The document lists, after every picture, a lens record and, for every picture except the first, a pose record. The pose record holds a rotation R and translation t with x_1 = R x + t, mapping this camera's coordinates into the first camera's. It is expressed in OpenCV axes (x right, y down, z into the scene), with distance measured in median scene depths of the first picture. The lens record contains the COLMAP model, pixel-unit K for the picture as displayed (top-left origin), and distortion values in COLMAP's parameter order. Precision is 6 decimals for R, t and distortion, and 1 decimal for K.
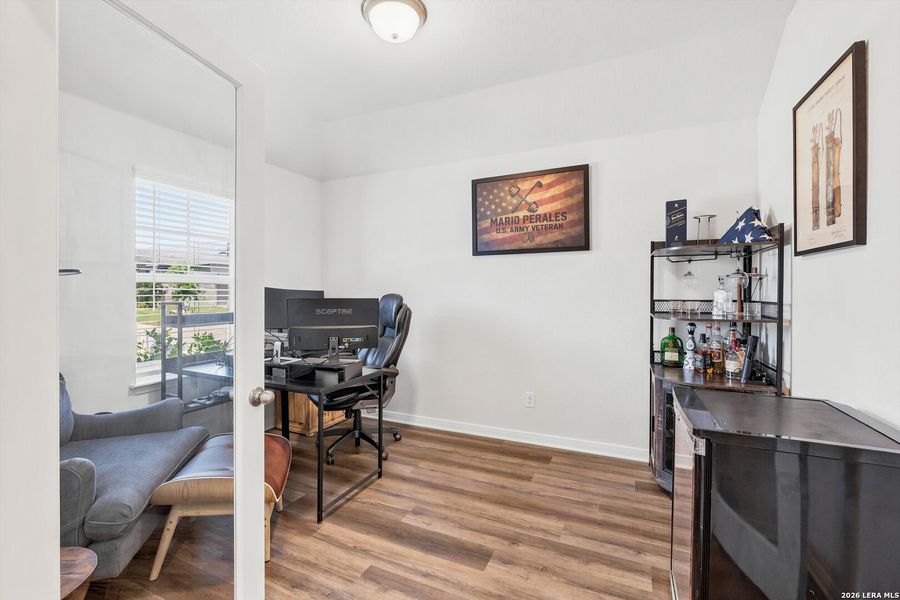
lens RADIAL K [[398.1, 0, 447.9], [0, 398.1, 294.8], [0, 0, 1]] dist [-0.002371, -0.000345]
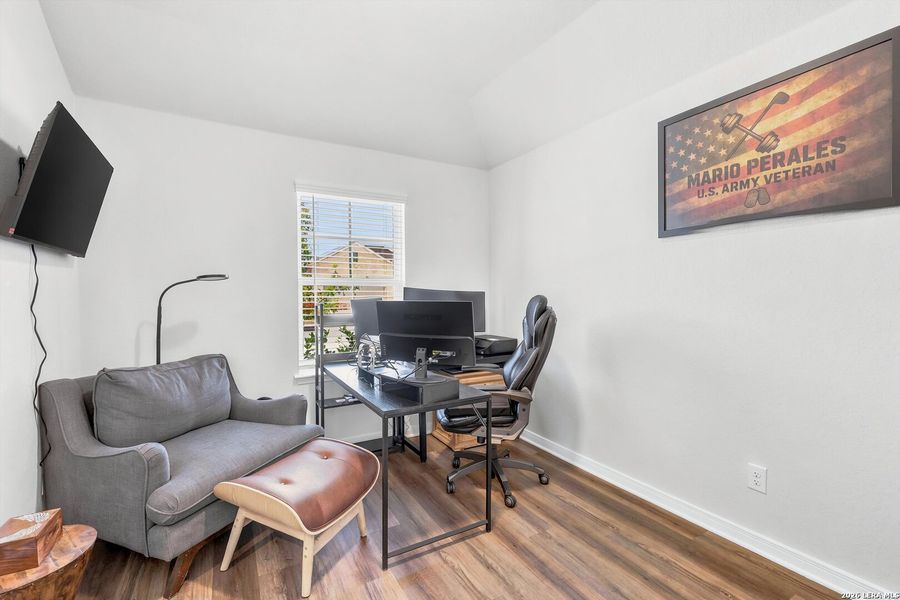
lens RADIAL K [[399.4, 0, 450.1], [0, 399.4, 302.9], [0, 0, 1]] dist [-0.003021, -0.000321]
pose [[0.808303, 0.011964, -0.588645, 0.186192], [-0.000197, 0.999799, 0.020050, -0.003037], [0.588766, -0.016091, 0.808143, 0.275777]]
